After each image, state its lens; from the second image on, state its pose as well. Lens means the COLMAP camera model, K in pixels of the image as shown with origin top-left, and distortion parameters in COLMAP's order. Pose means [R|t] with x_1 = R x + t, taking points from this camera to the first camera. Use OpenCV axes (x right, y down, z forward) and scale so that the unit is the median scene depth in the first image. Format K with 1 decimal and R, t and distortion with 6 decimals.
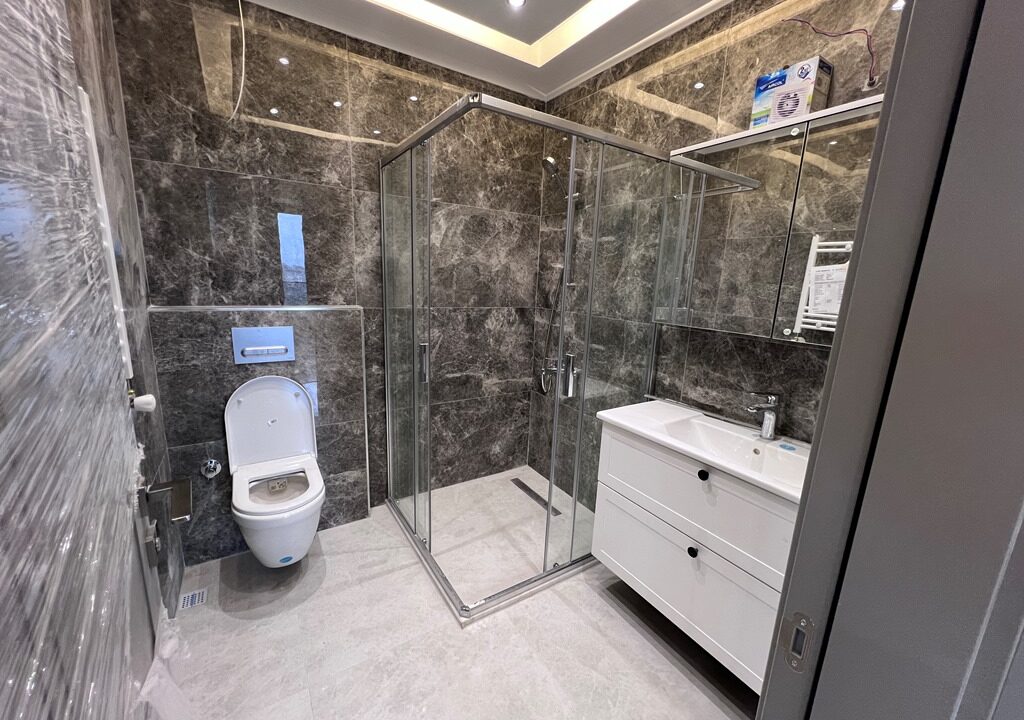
lens RADIAL K [[409.9, 0, 513.8], [0, 409.9, 362.3], [0, 0, 1]] dist [-0.000201, 0.000183]
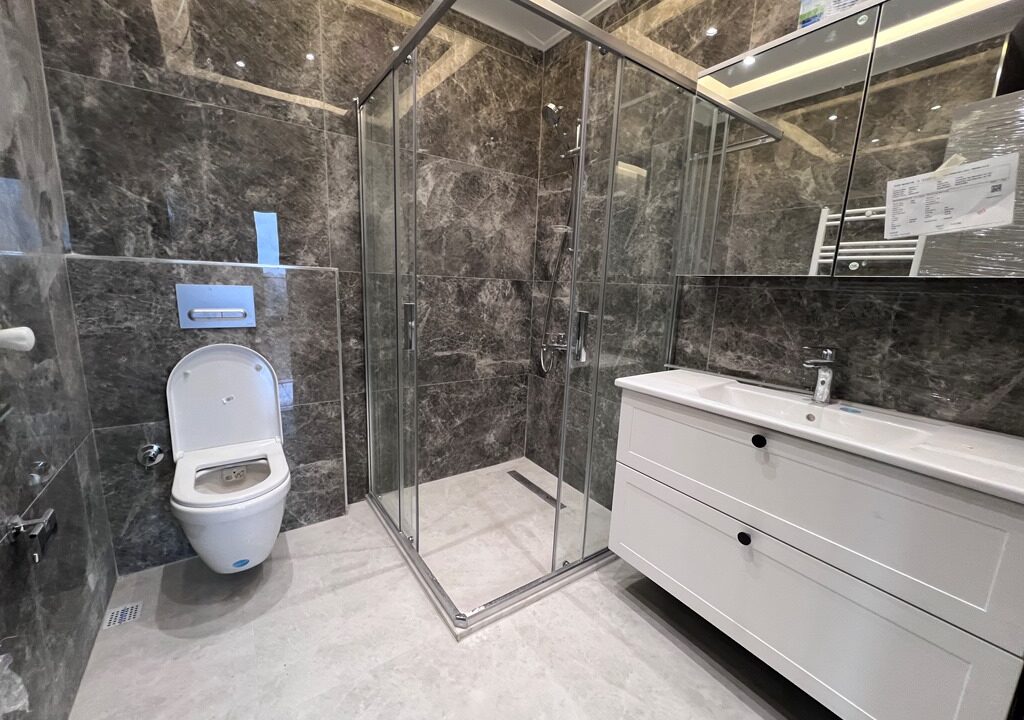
lens RADIAL K [[409.9, 0, 513.8], [0, 409.9, 362.3], [0, 0, 1]] dist [-0.000201, 0.000183]
pose [[0.999432, -0.007791, 0.032783, -0.029466], [0.008321, 0.999837, -0.016050, 0.084693], [-0.032652, 0.016313, 0.999334, 0.136054]]
